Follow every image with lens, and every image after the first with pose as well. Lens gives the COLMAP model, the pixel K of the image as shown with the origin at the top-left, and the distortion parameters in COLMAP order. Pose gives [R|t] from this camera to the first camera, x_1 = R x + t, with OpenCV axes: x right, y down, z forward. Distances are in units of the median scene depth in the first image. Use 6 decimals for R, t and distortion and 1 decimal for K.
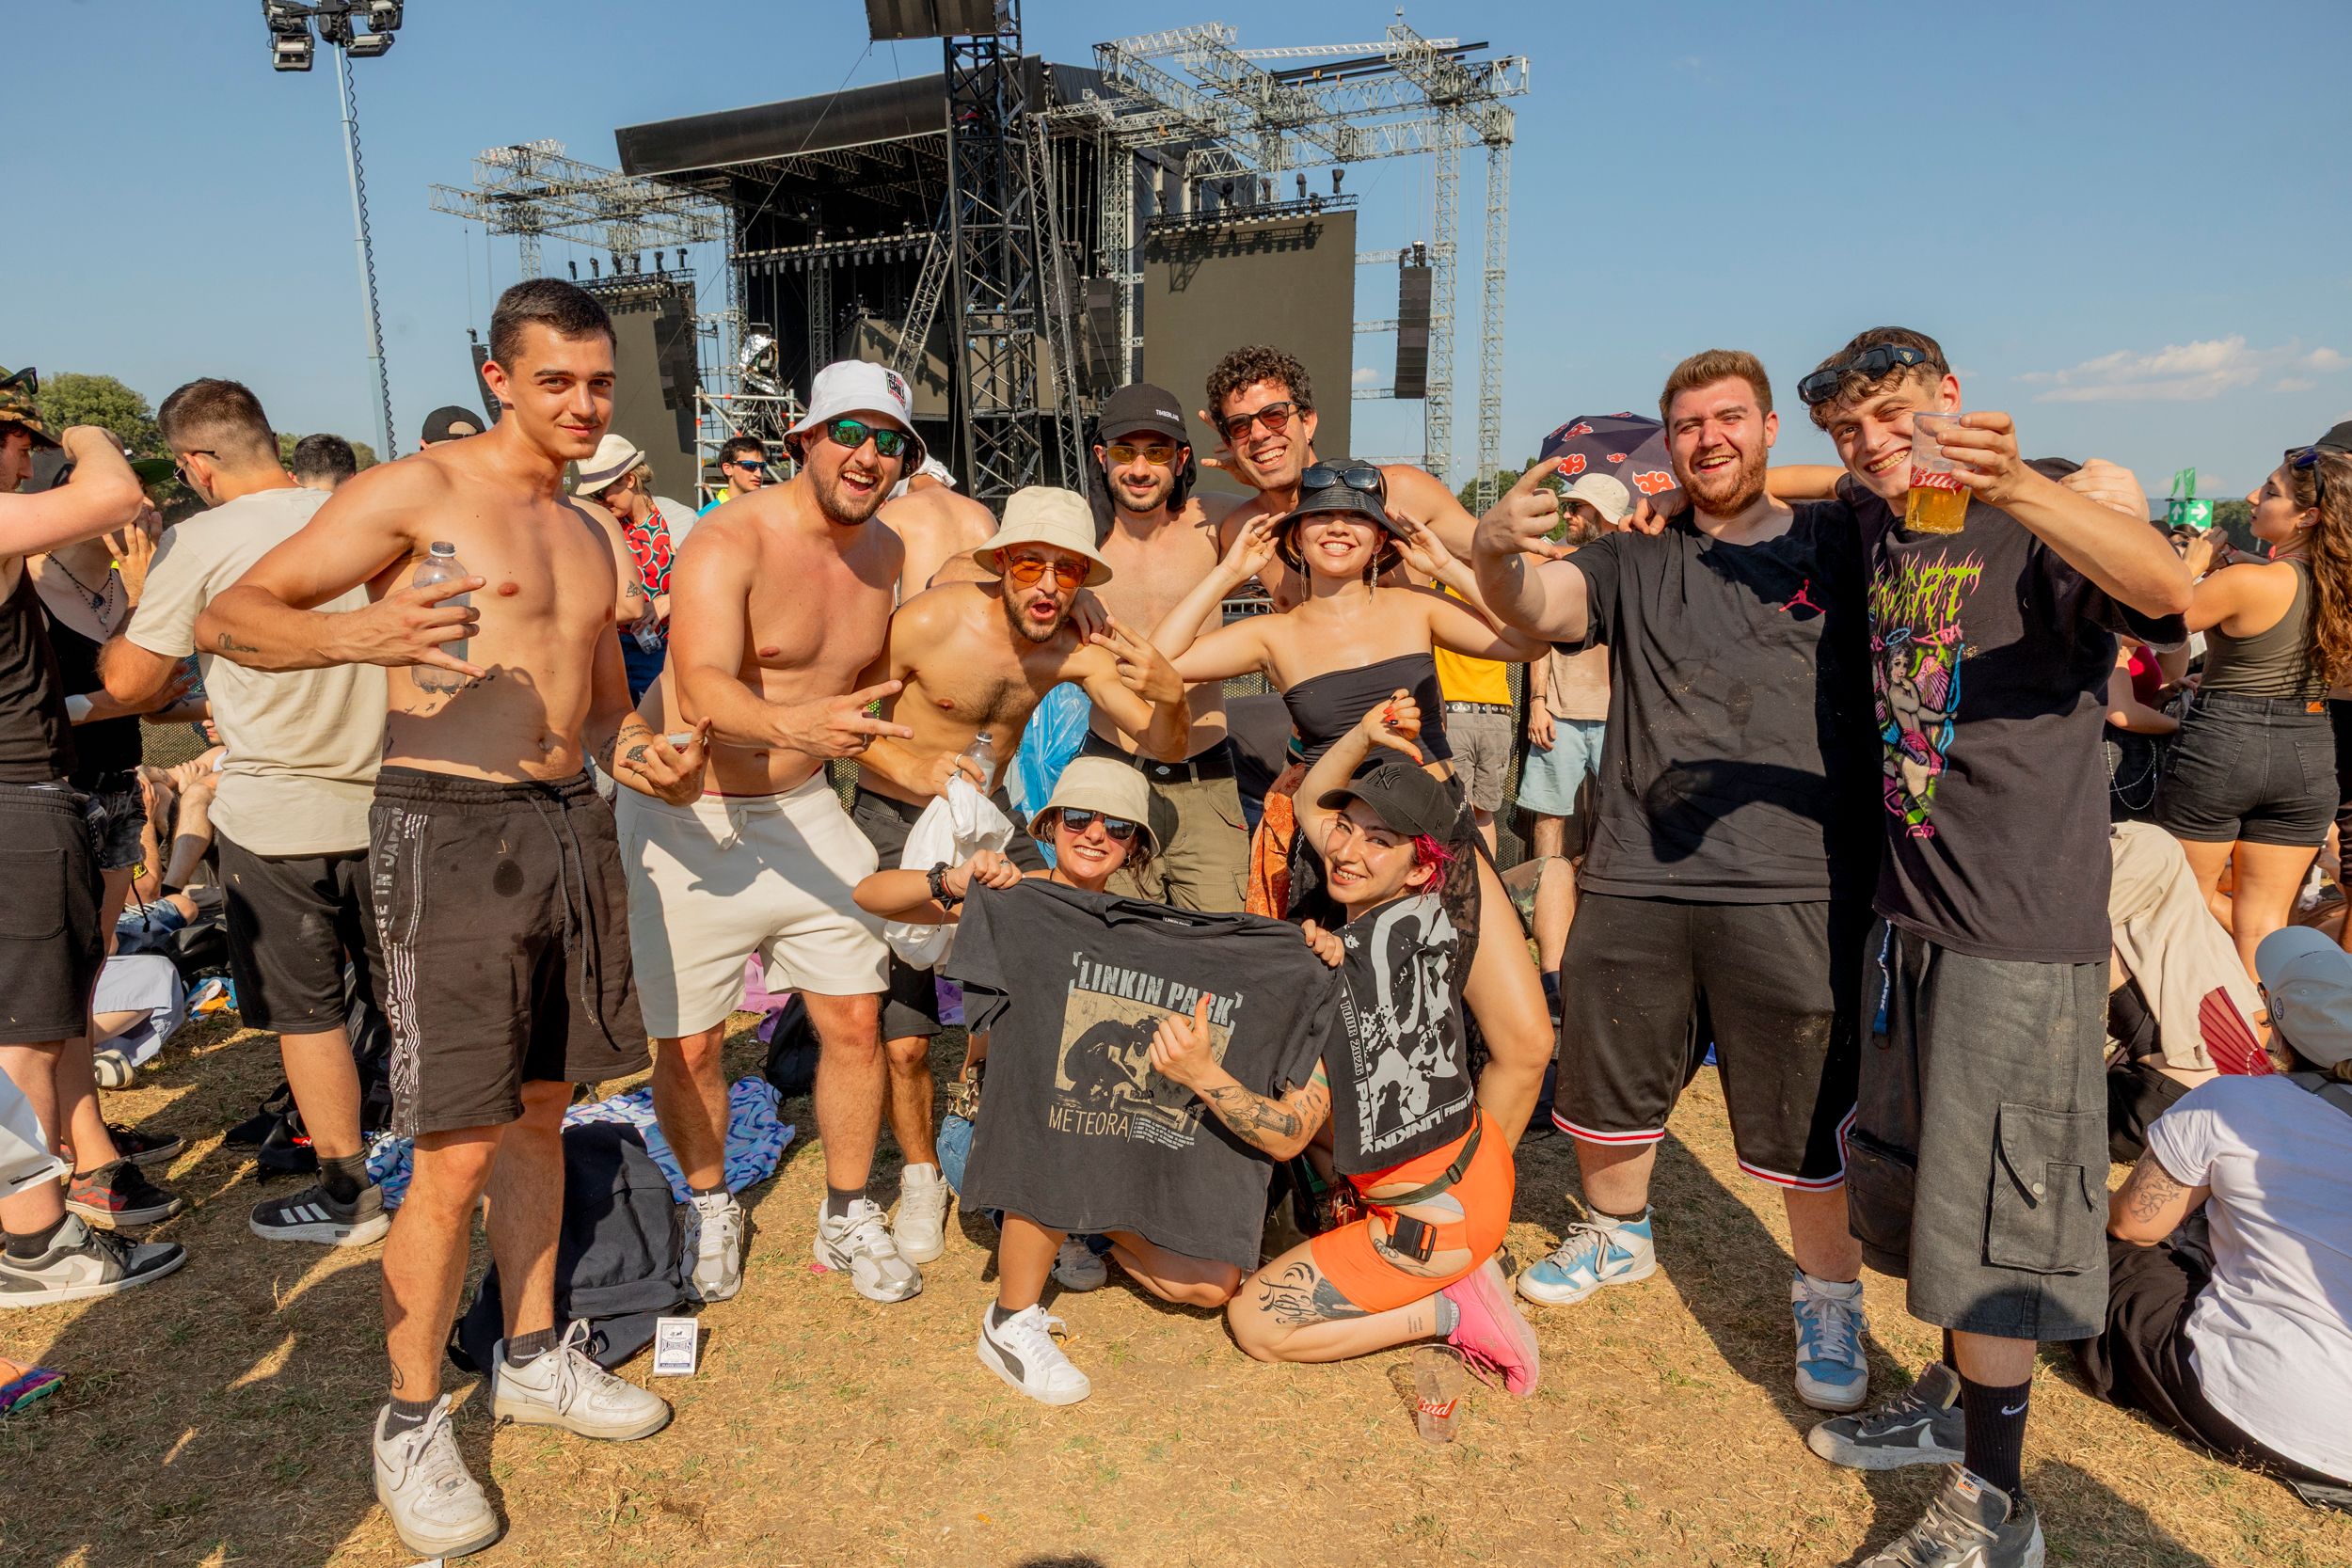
lens RADIAL K [[1608.3, 0, 1167.7], [0, 1608.3, 785.9], [0, 0, 1]] dist [-0.004128, 0.000341]
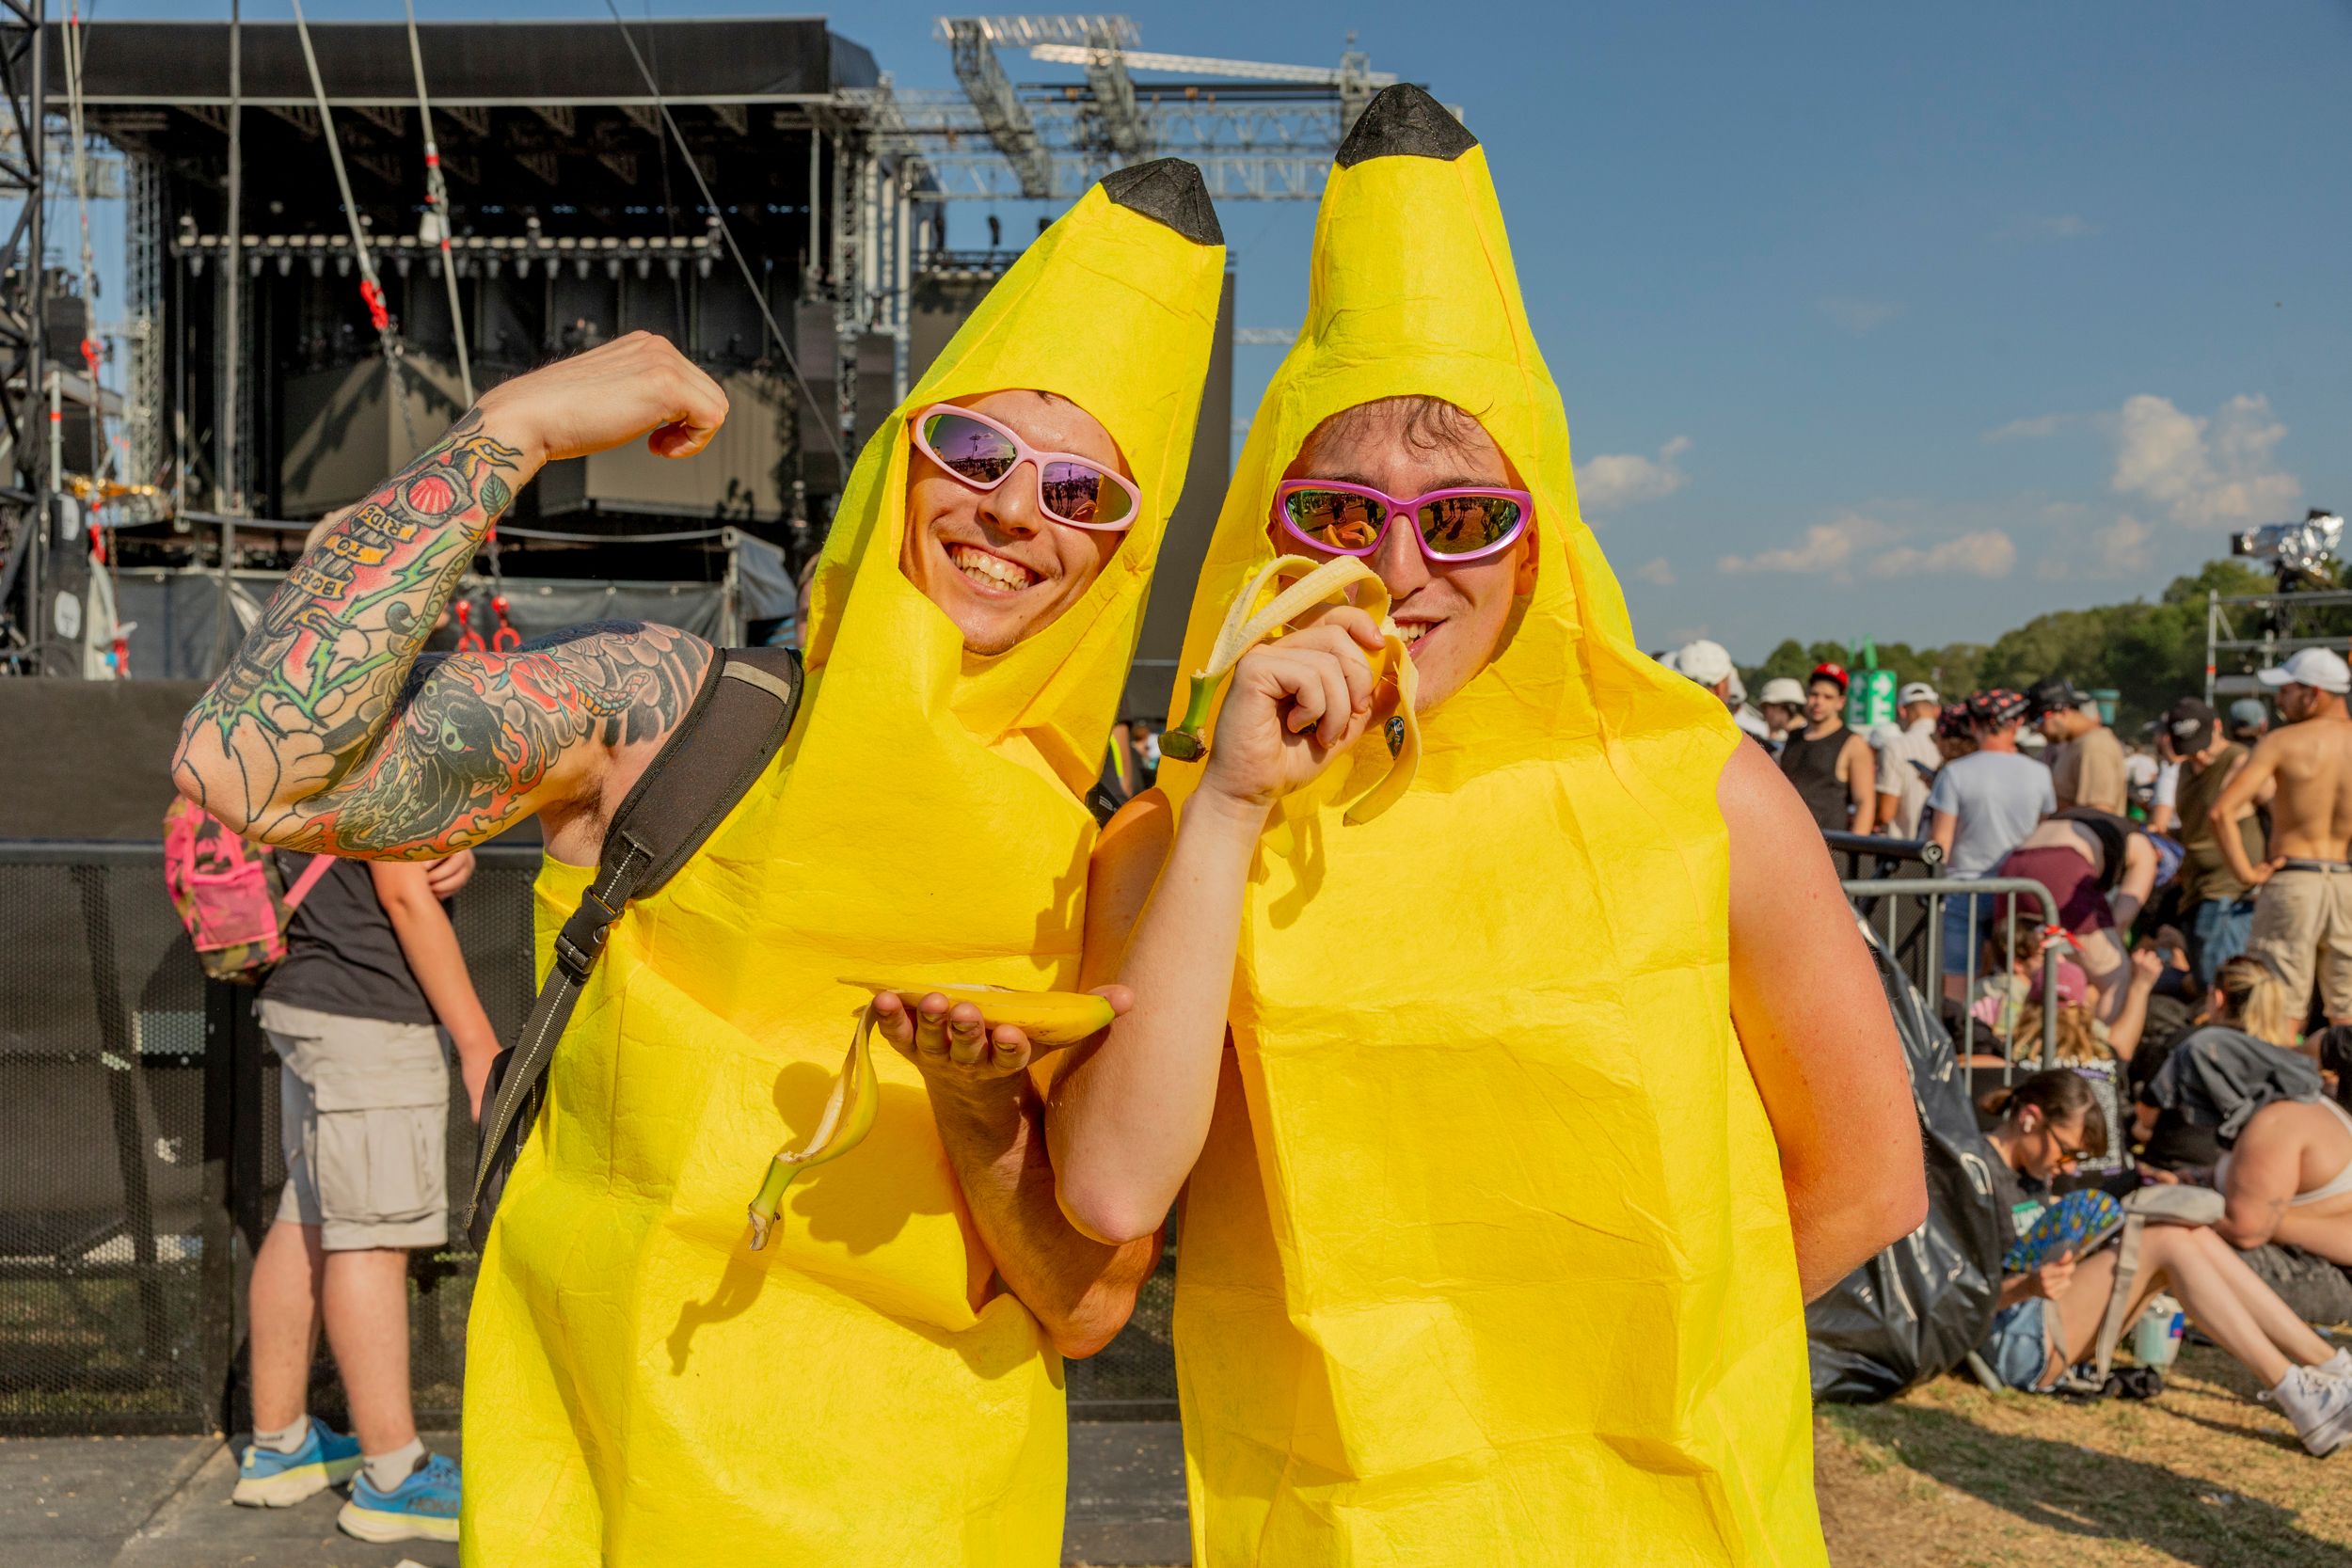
lens RADIAL K [[2406.2, 0, 1206.6], [0, 2406.2, 824.1], [0, 0, 1]] dist [-0.009196, 0.021157]
pose [[0.905344, -0.008652, 0.424591, -0.348270], [0.048759, 0.995299, -0.083686, -0.007314], [-0.421871, 0.096467, 0.901509, 0.015041]]
